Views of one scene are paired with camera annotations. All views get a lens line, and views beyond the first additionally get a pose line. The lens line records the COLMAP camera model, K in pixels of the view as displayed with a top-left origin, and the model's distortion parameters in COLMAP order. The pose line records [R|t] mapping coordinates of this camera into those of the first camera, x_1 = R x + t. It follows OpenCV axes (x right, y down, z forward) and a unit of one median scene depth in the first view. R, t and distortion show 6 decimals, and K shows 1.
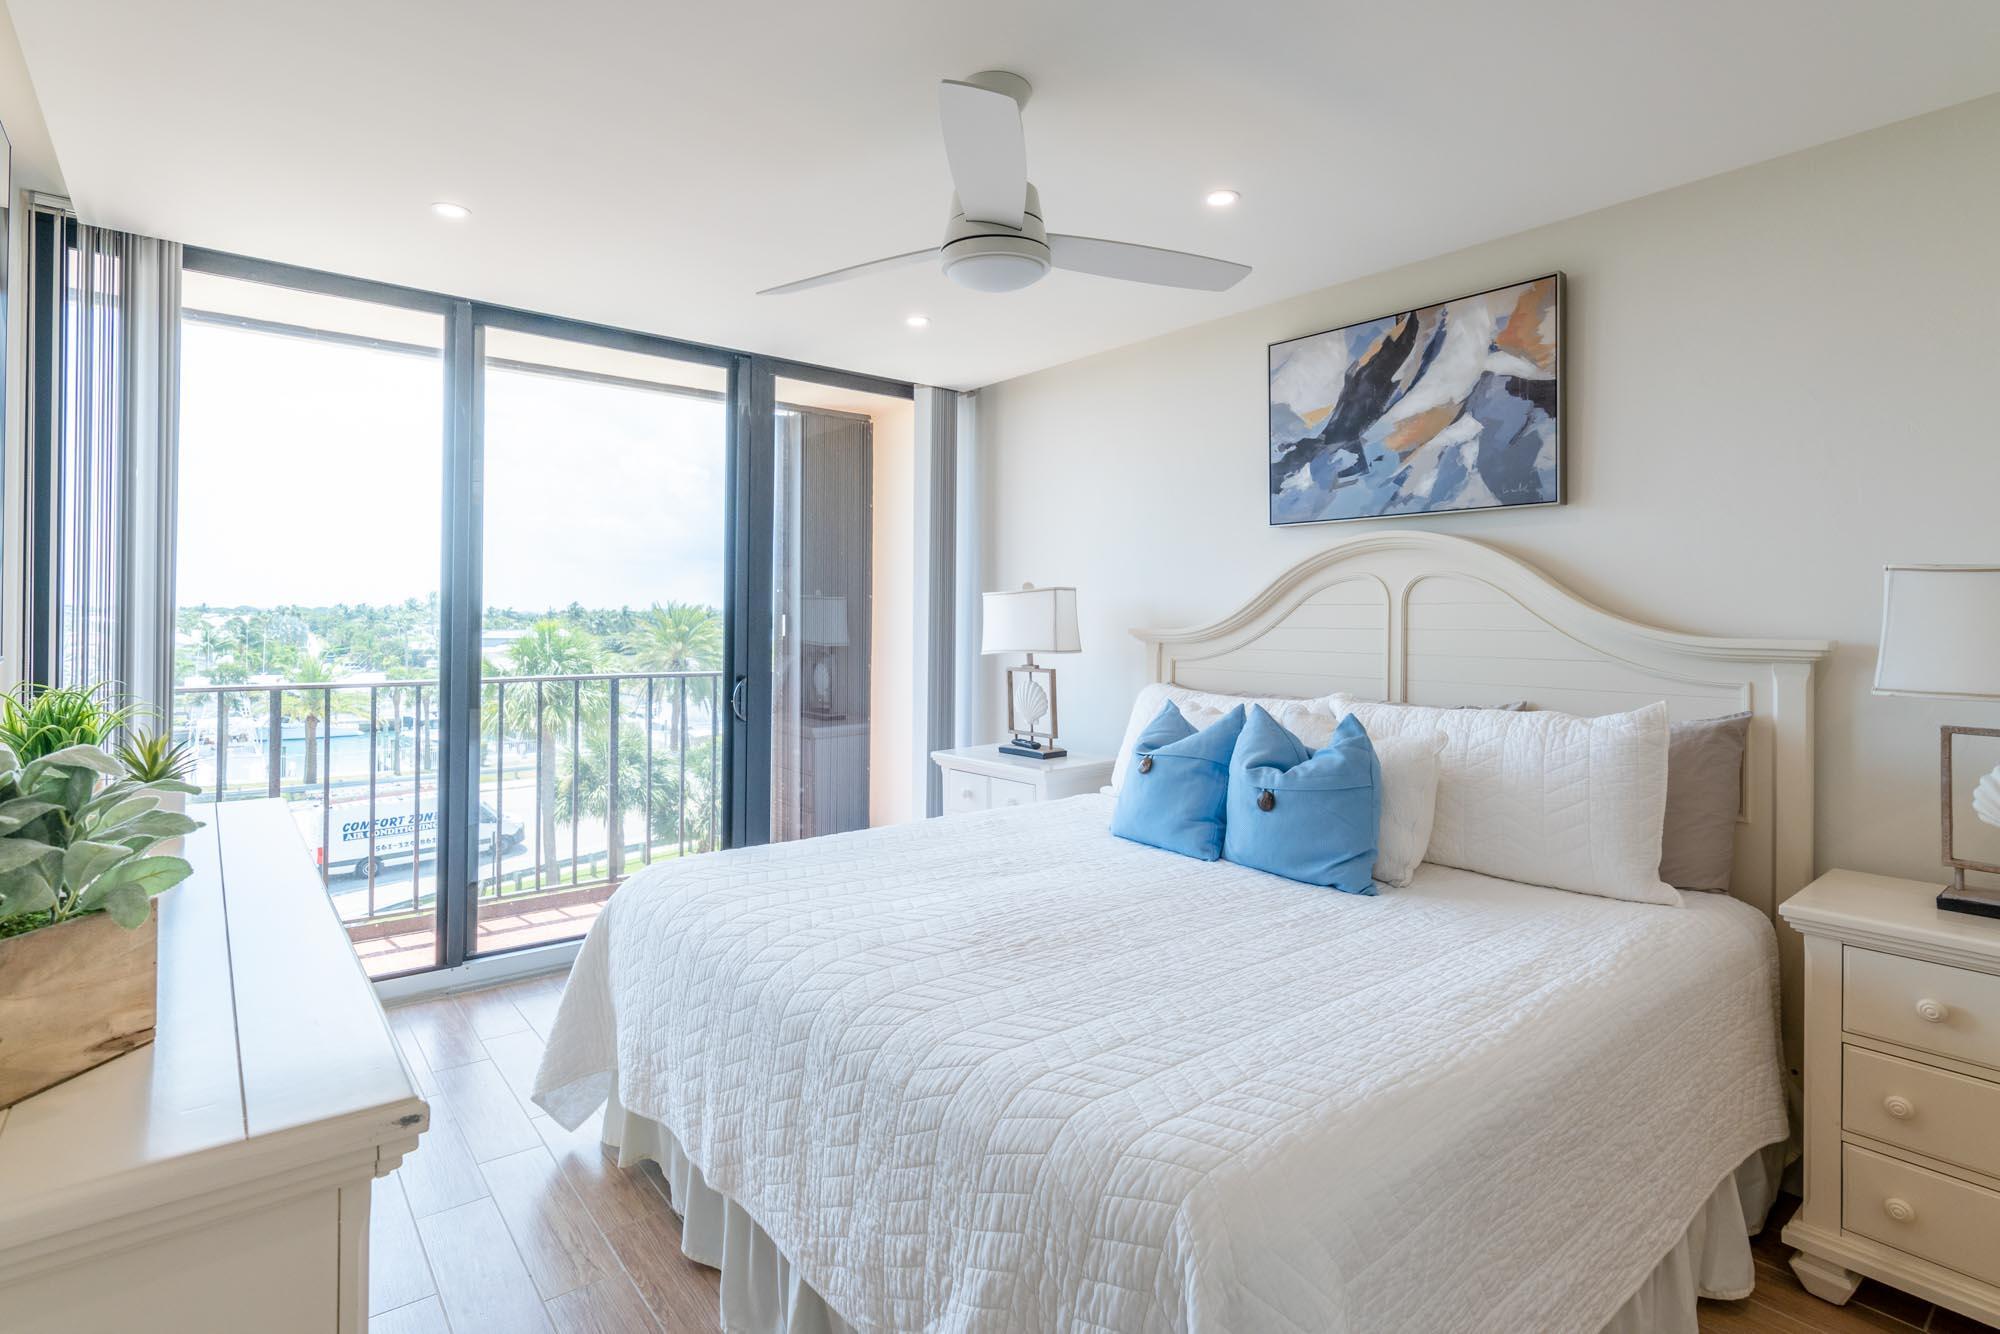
lens RADIAL K [[972.0, 0, 992.5], [0, 972.0, 631.9], [0, 0, 1]] dist [0.001818, 0.000569]
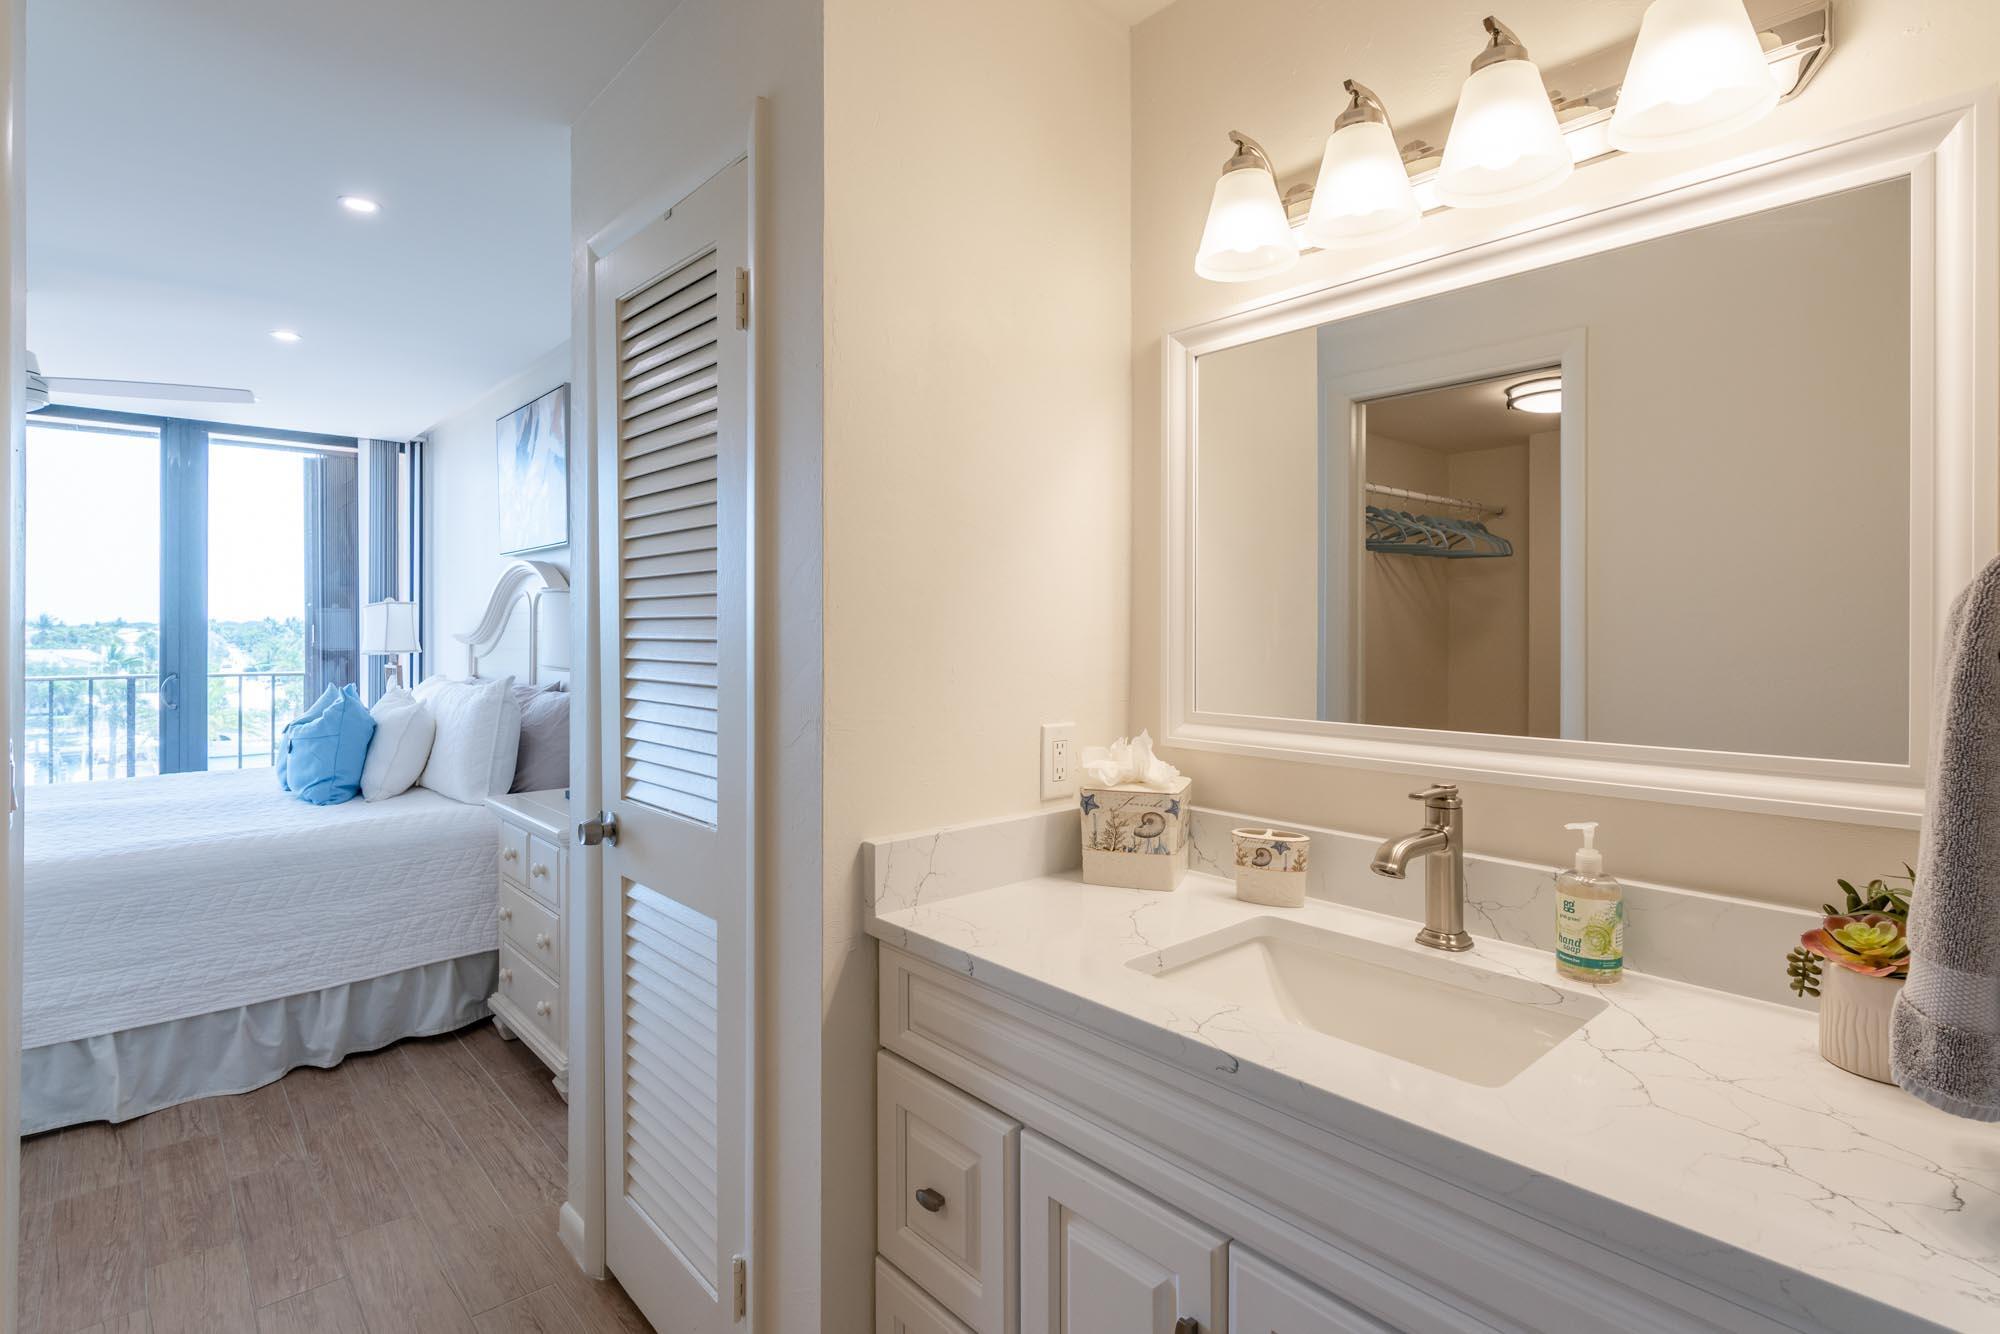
lens RADIAL K [[972.0, 0, 992.5], [0, 972.0, 631.9], [0, 0, 1]] dist [0.001818, 0.000569]
pose [[0.998394, -0.010634, 0.055641, 1.003226], [0.011006, 0.999919, -0.006389, 0.016201], [-0.055568, 0.006991, 0.998430, -0.434100]]
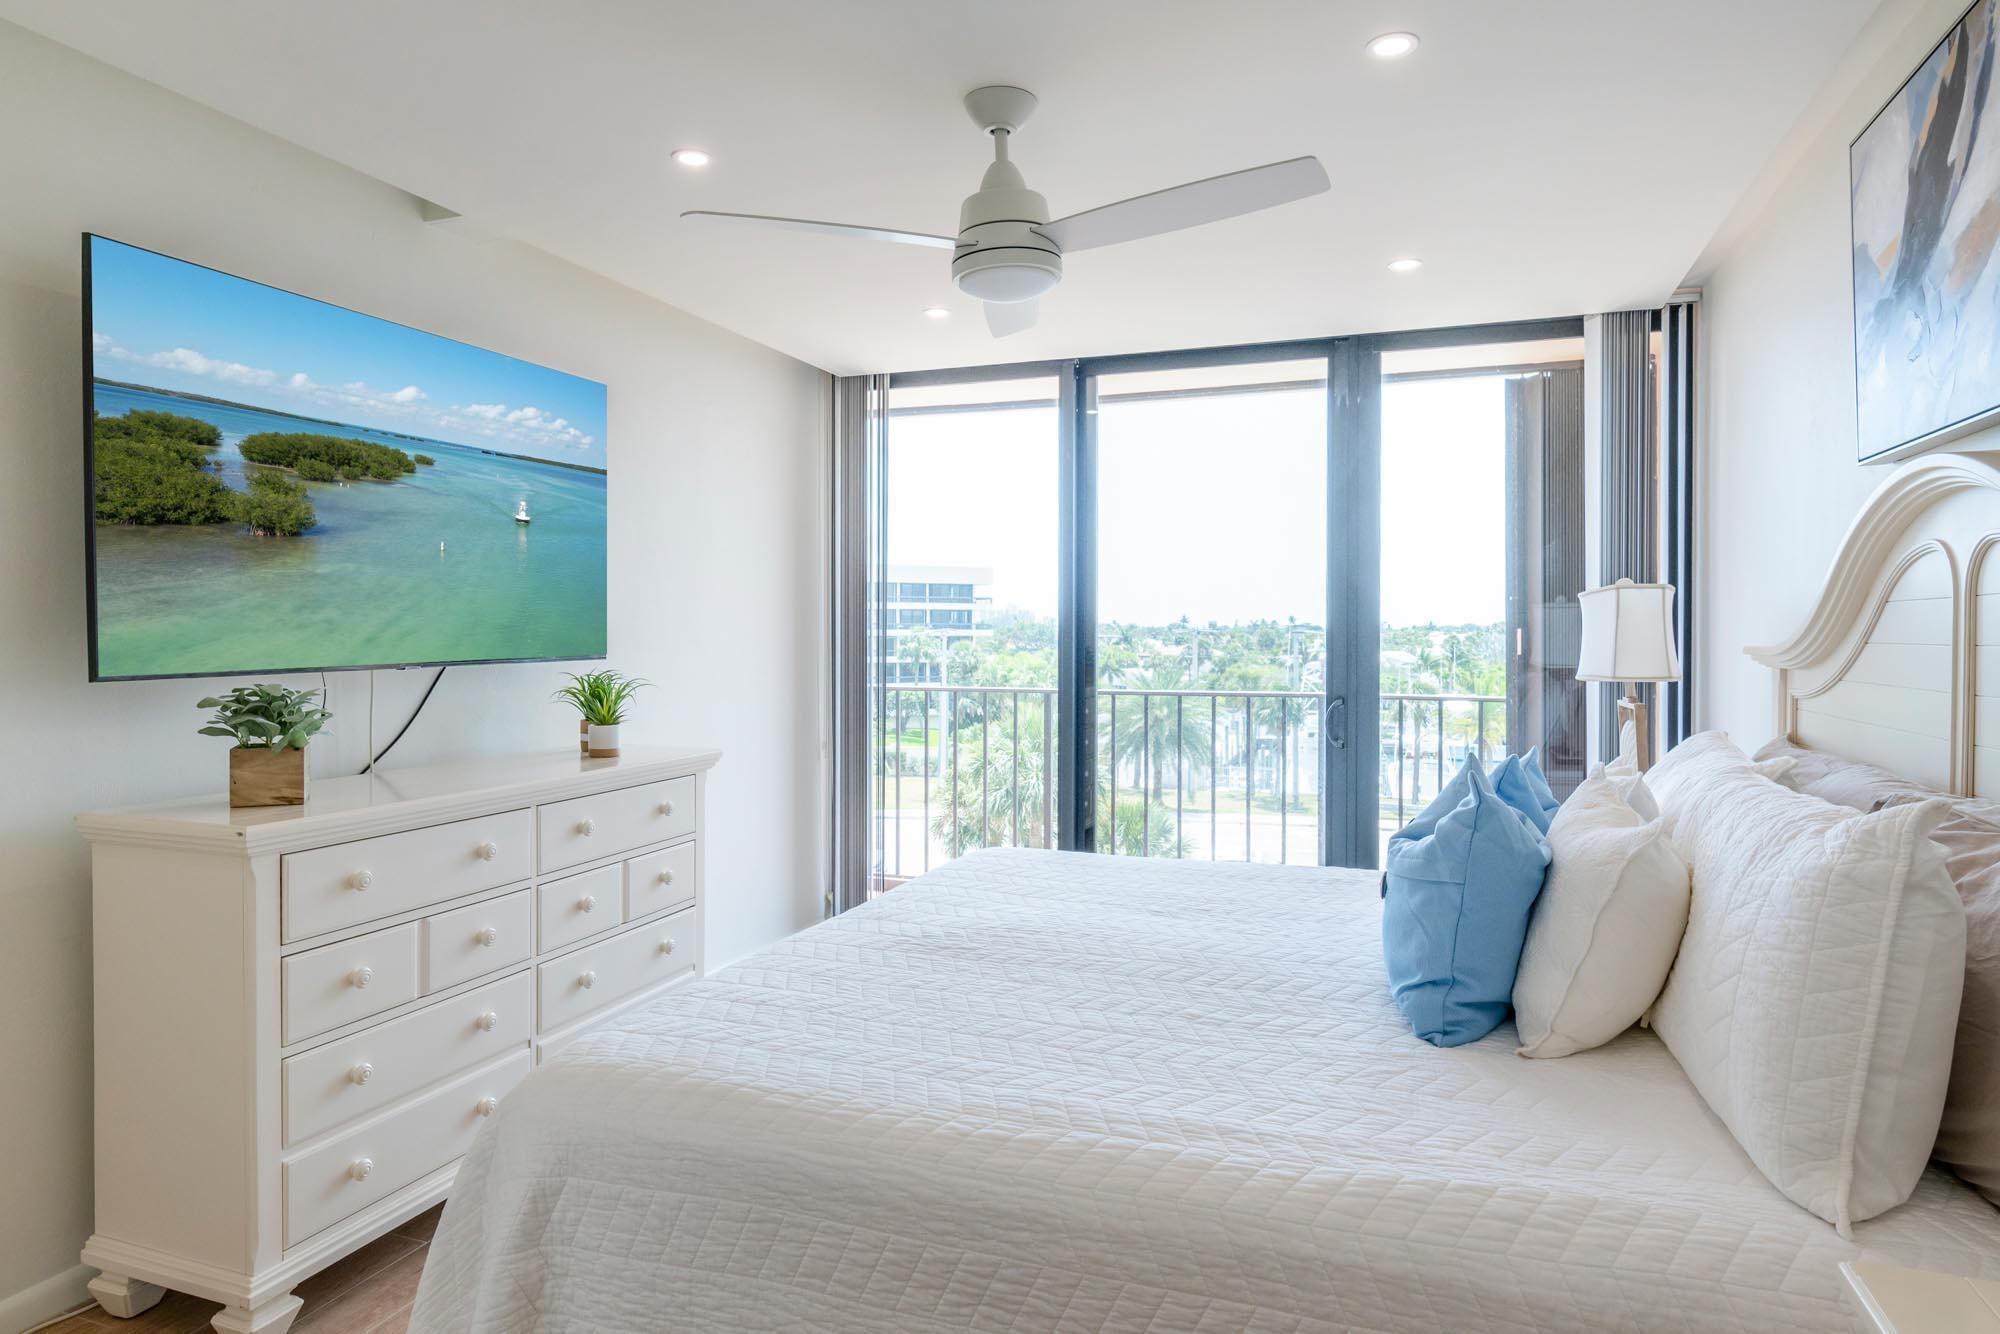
lens RADIAL K [[1156.3, 0, 1004.5], [0, 1156.3, 630.7], [0, 0, 1]] dist [0.001749, -0.001046]
pose [[0.518671, -0.009896, -0.854917, 0.677734], [-0.004422, 0.999889, -0.014256, 0.002145], [0.854963, 0.011174, 0.518569, 0.253758]]
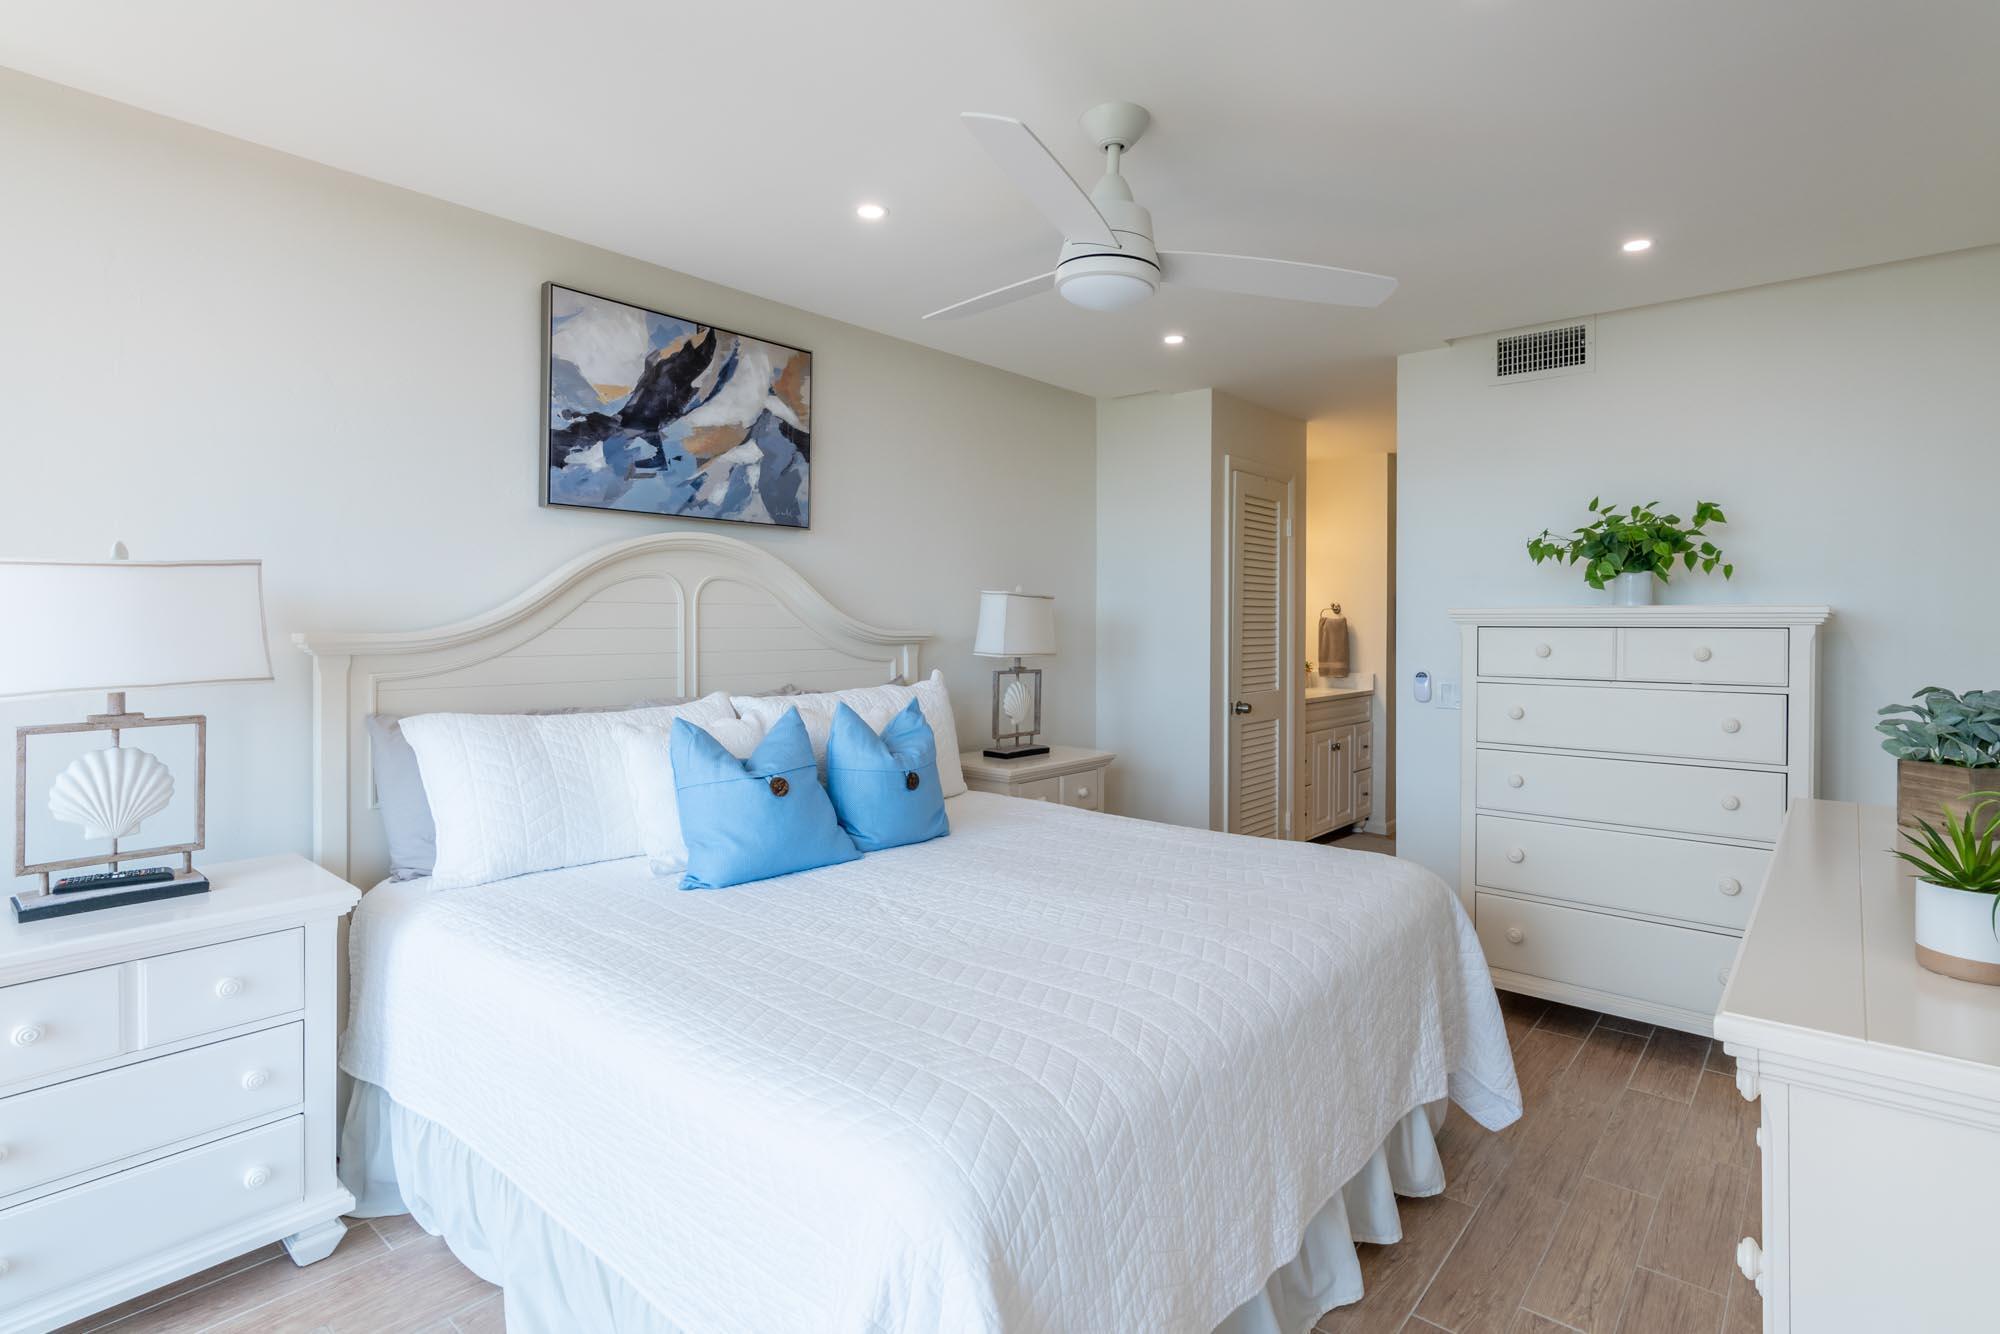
lens RADIAL K [[1071.8, 0, 1001.7], [0, 1071.8, 638.5], [0, 0, 1]] dist [0.003499, 0.000747]
pose [[-0.211609, -0.020358, 0.977142, -0.769326], [0.010046, 0.999685, 0.023004, -0.015158], [-0.977303, 0.014684, -0.211338, 0.927973]]
